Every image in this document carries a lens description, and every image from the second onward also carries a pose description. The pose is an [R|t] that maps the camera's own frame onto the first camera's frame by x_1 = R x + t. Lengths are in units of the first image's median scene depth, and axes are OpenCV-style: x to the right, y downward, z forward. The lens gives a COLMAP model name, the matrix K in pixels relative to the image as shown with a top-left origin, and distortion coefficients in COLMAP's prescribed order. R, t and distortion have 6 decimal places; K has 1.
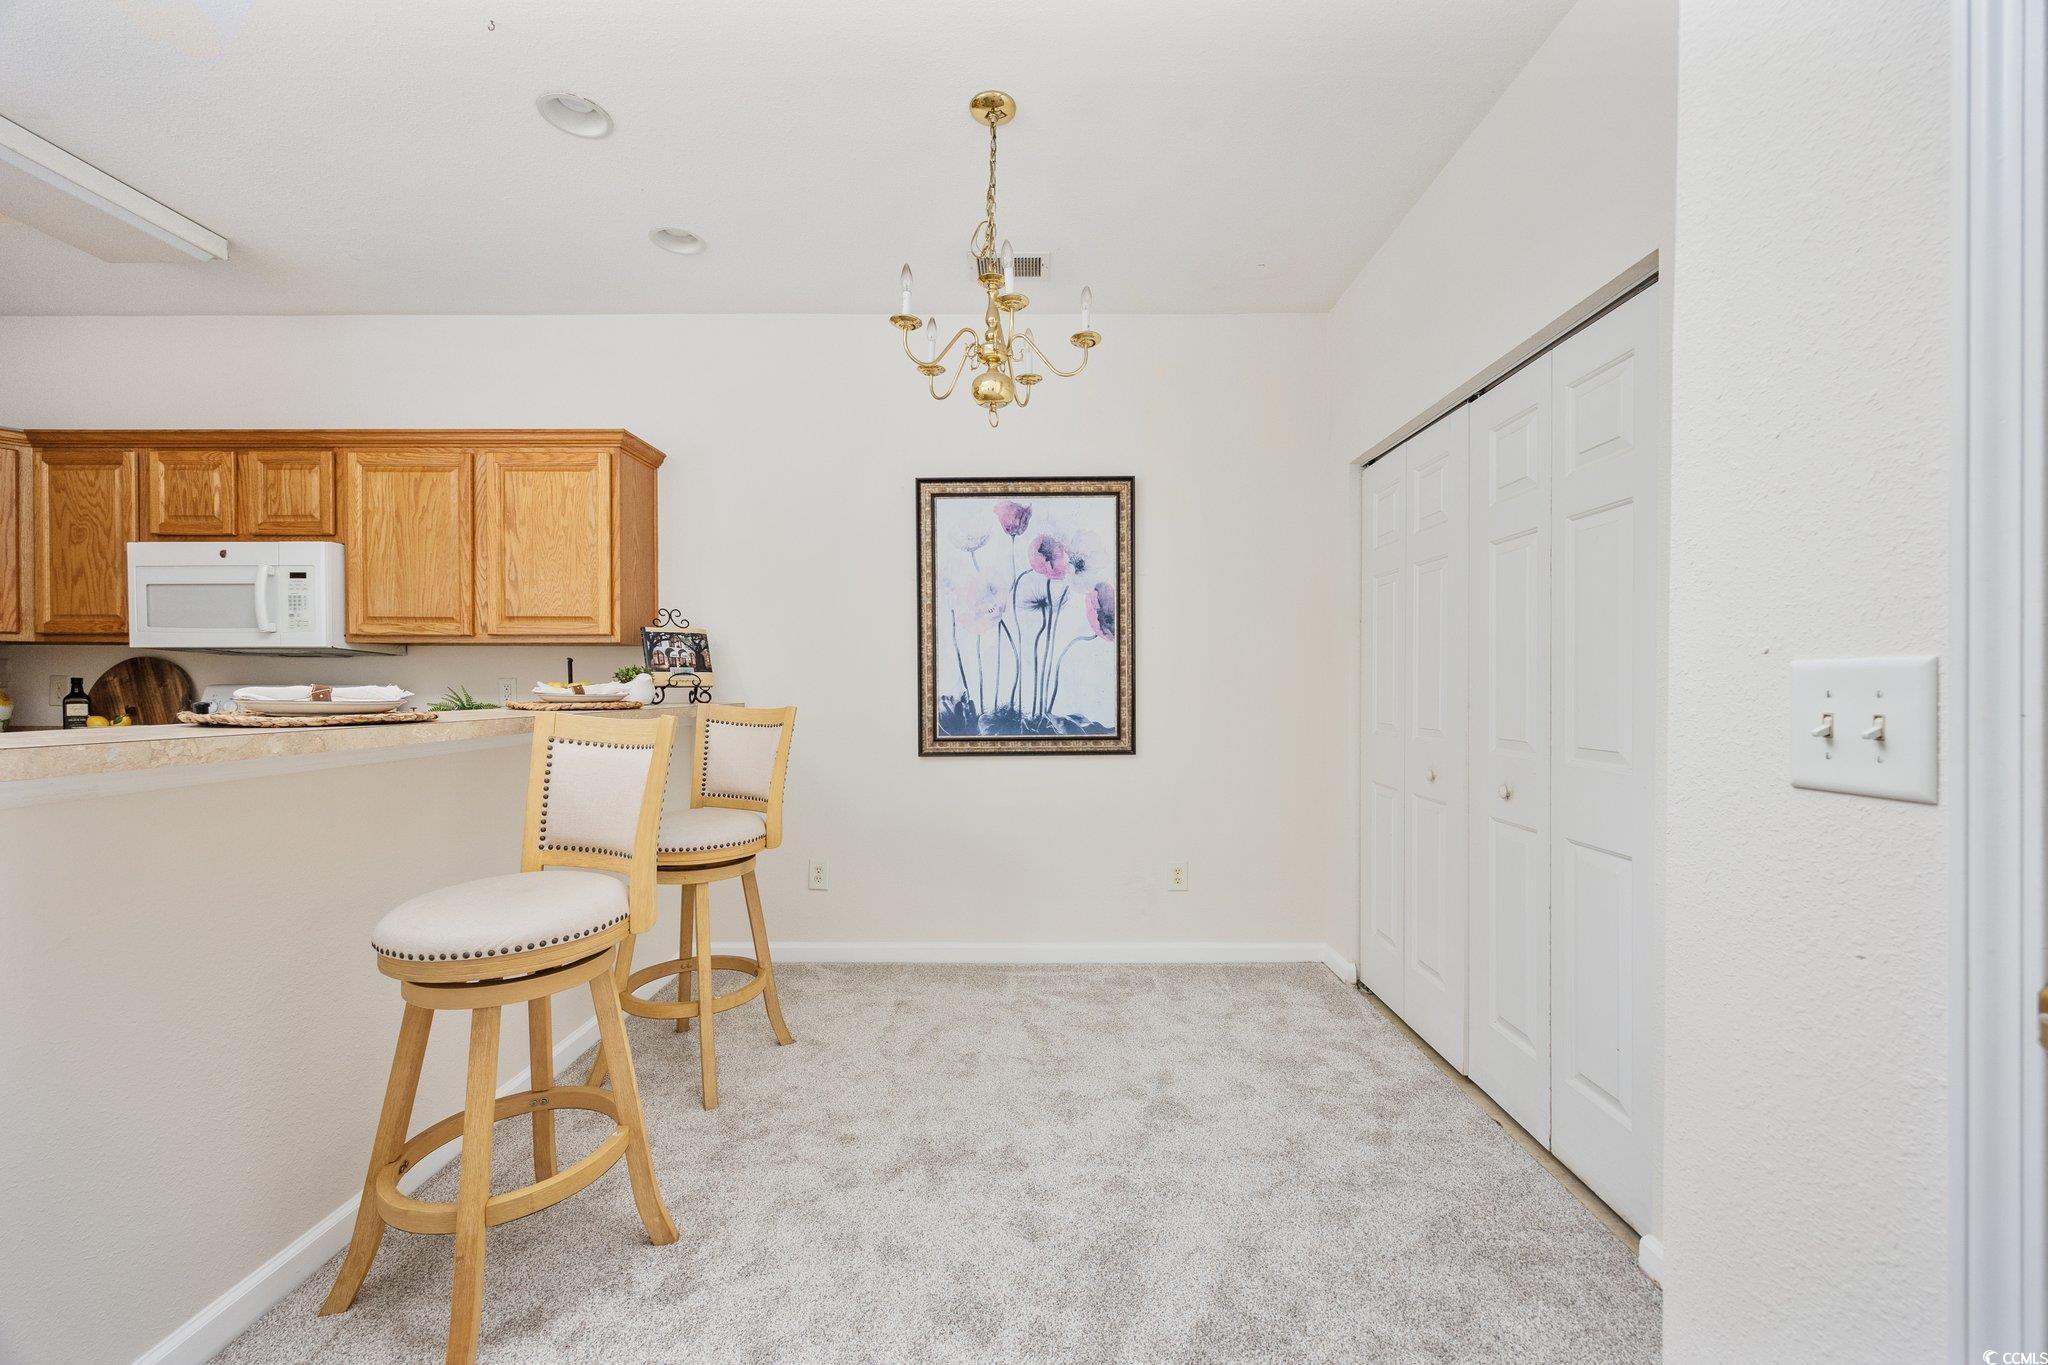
lens RADIAL K [[777.6, 0, 1023.5], [0, 777.6, 691.1], [0, 0, 1]] dist [-0.005379, 0.000286]
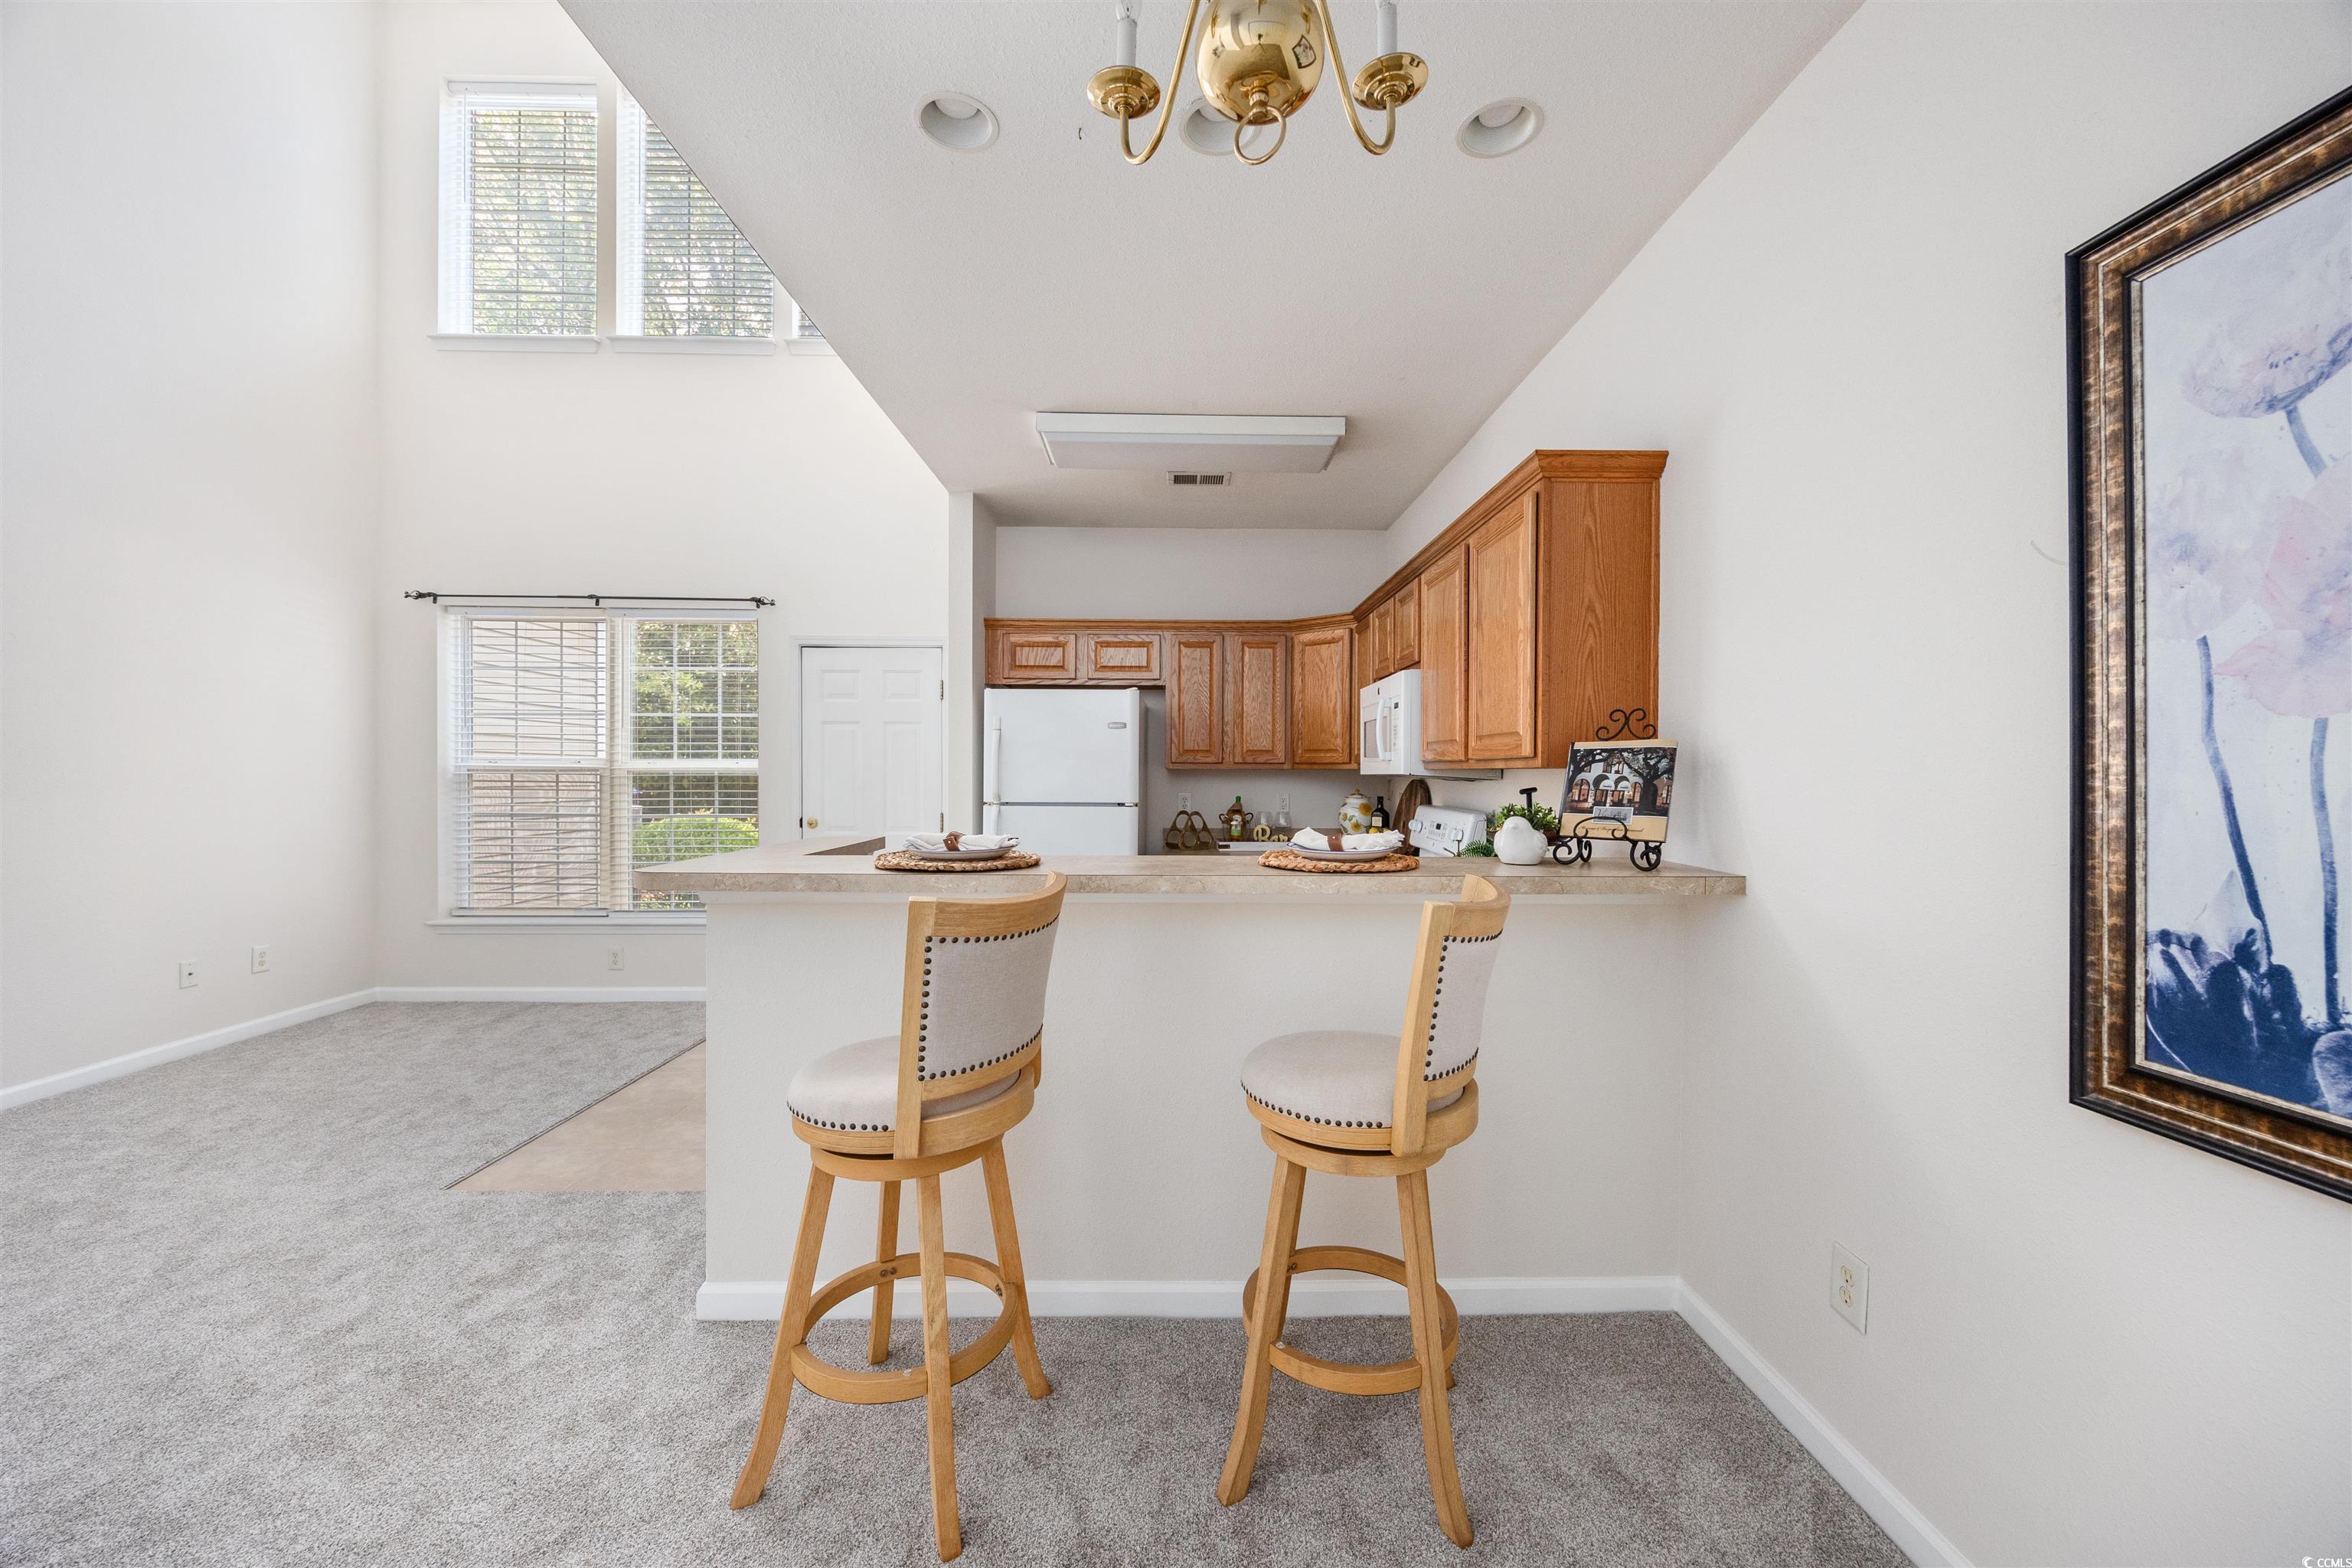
lens RADIAL K [[893.0, 0, 1183.1], [0, 893.0, 782.6], [0, 0, 1]] dist [-0.005379, 0.000286]
pose [[0.018969, 0.010939, -0.999760, 0.250498], [-0.015418, 0.999824, 0.010648, -0.053022], [0.999701, 0.015212, 0.019134, 0.677567]]
